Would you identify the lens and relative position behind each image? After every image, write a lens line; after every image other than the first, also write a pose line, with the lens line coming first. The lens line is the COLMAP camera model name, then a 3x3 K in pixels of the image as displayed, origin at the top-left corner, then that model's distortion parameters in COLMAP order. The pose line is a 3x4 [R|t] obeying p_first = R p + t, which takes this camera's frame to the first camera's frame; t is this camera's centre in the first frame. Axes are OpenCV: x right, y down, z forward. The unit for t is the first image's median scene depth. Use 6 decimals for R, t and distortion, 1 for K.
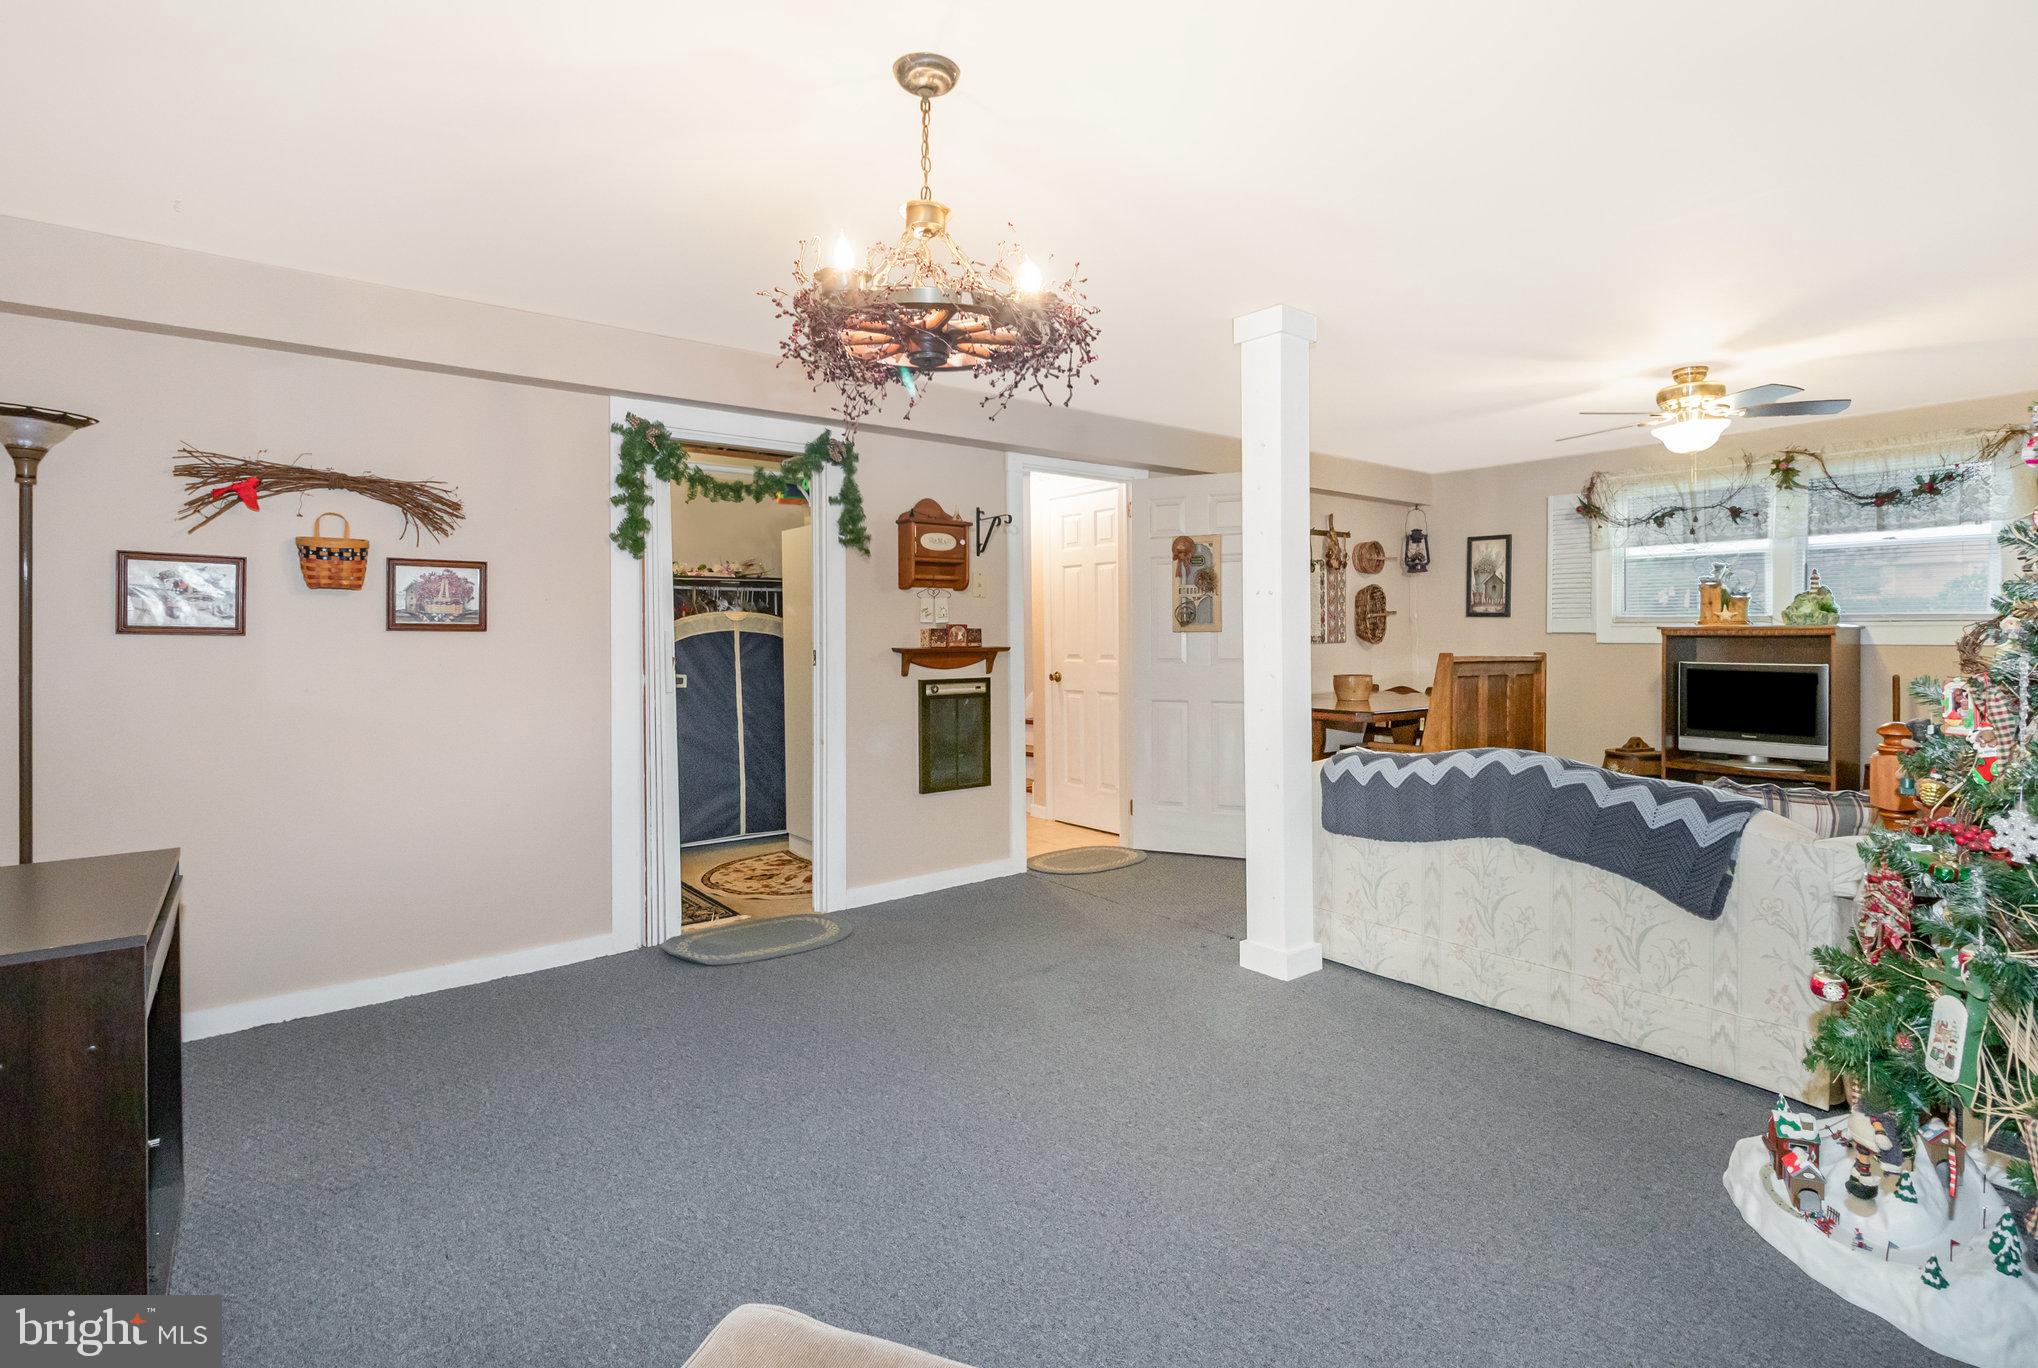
lens RADIAL K [[951.6, 0, 1028.5], [0, 951.6, 662.3], [0, 0, 1]] dist [0.004058, -0.000677]
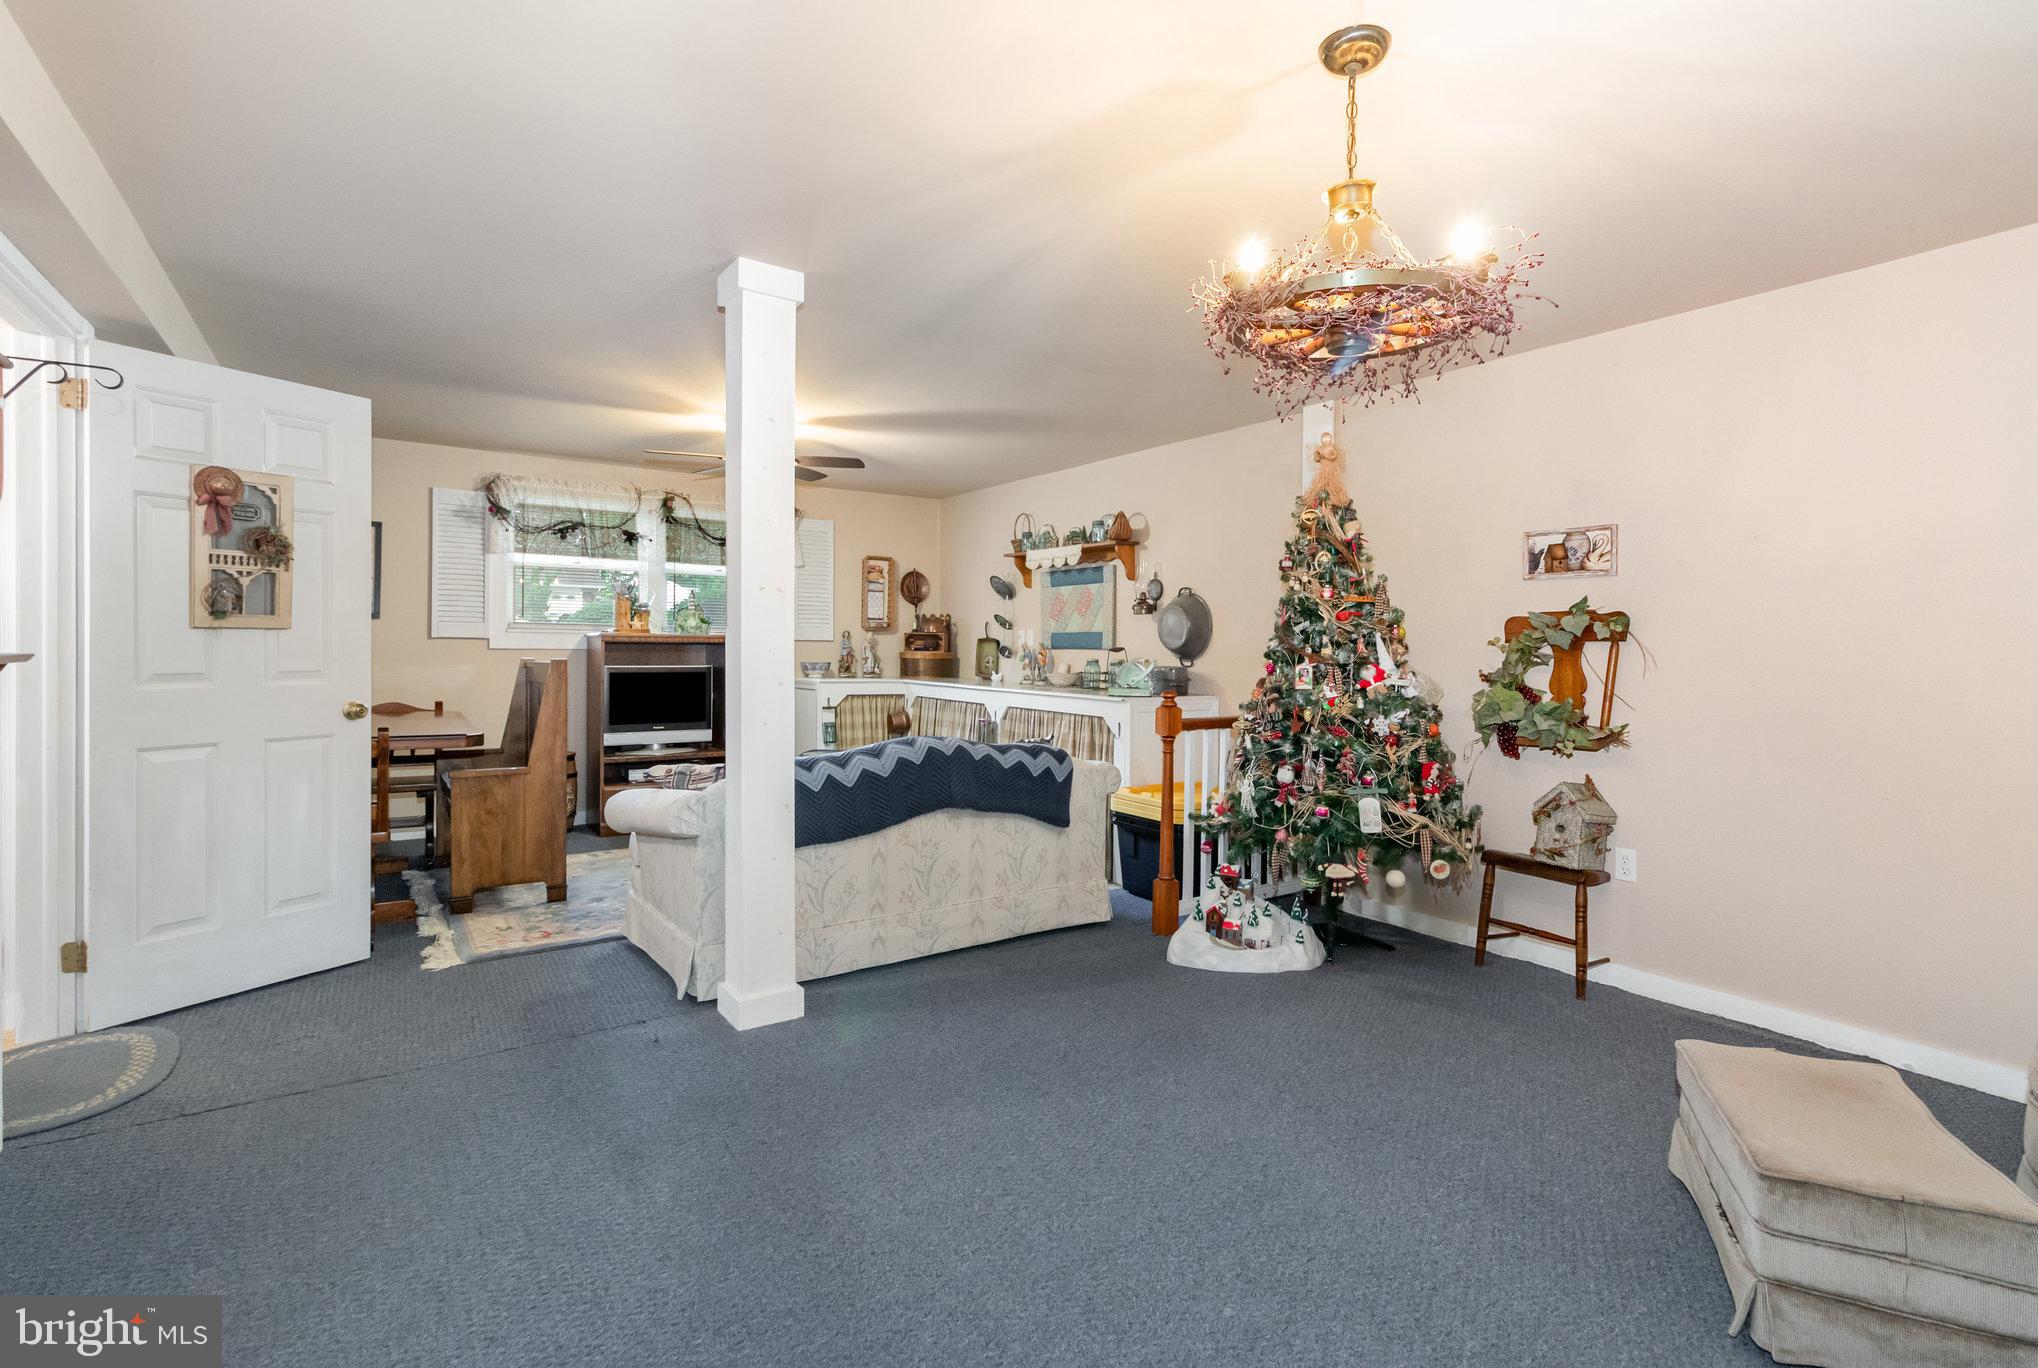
lens RADIAL K [[951.6, 0, 1030.1], [0, 951.6, 663.1], [0, 0, 1]] dist [0.004058, -0.000677]
pose [[0.072609, -0.013602, 0.997268, -0.784301], [0.019738, 0.999731, 0.012199, -0.014763], [-0.997165, 0.018799, 0.072858, 0.904226]]
